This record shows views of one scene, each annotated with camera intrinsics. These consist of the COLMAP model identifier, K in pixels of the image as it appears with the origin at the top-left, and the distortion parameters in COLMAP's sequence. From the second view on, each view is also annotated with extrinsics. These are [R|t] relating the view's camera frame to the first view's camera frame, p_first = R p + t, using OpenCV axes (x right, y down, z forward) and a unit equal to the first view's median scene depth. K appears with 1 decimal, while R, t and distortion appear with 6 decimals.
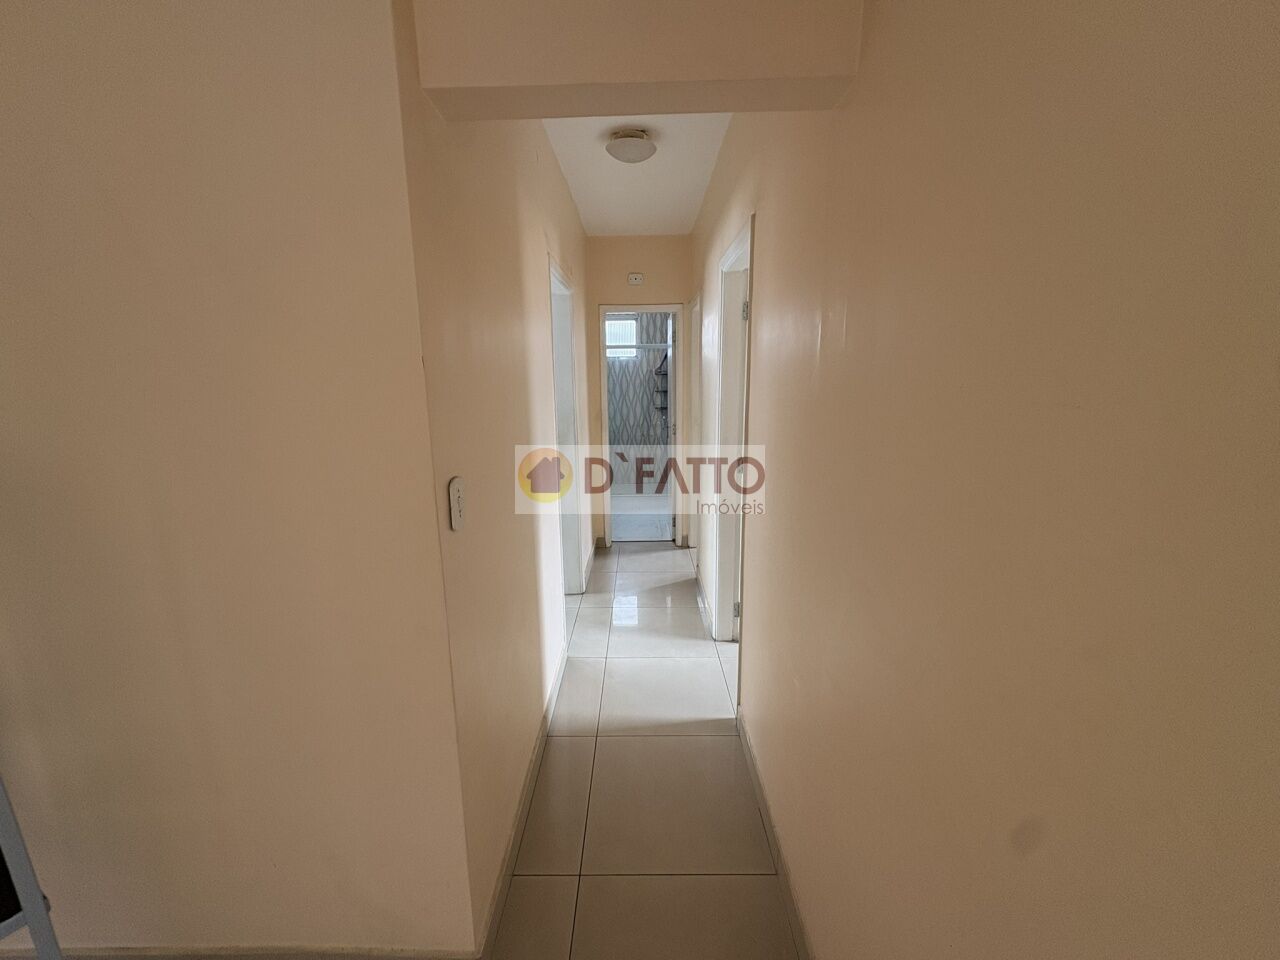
lens RADIAL K [[511.6, 0, 642.6], [0, 511.6, 474.7], [0, 0, 1]] dist [0.002561, -0.000175]
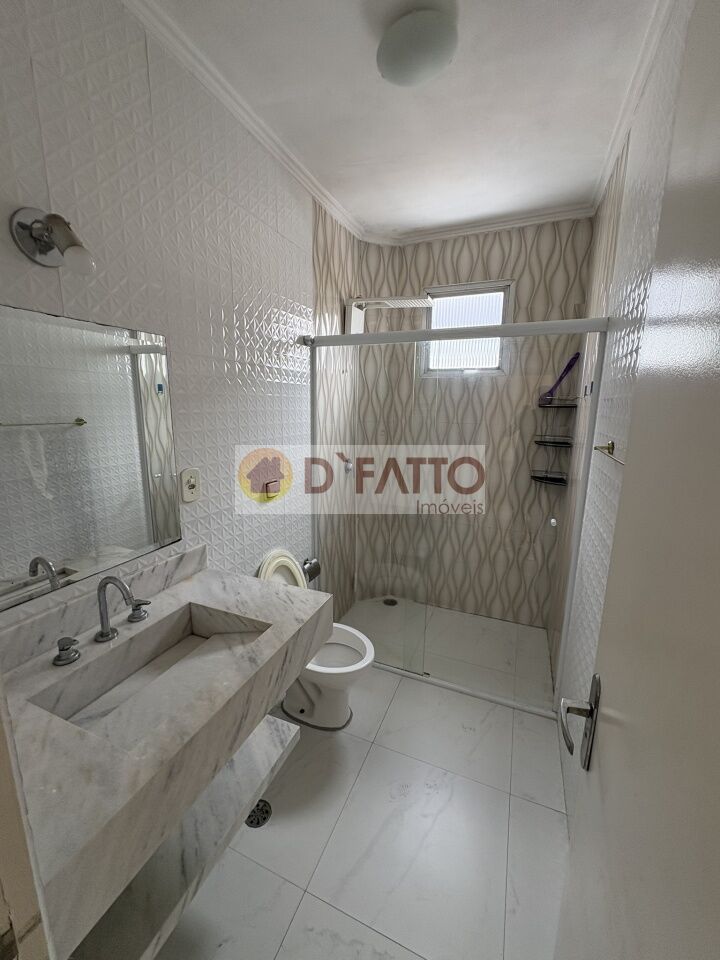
lens RADIAL K [[383.7, 0, 360.1], [0, 383.7, 480.0], [0, 0, 1]] dist [0.002561, -0.000175]
pose [[0.934176, 0.084668, -0.346622, -0.000451], [-0.099703, 0.994684, -0.025742, -0.104280], [0.342600, 0.058607, 0.937652, 0.625375]]
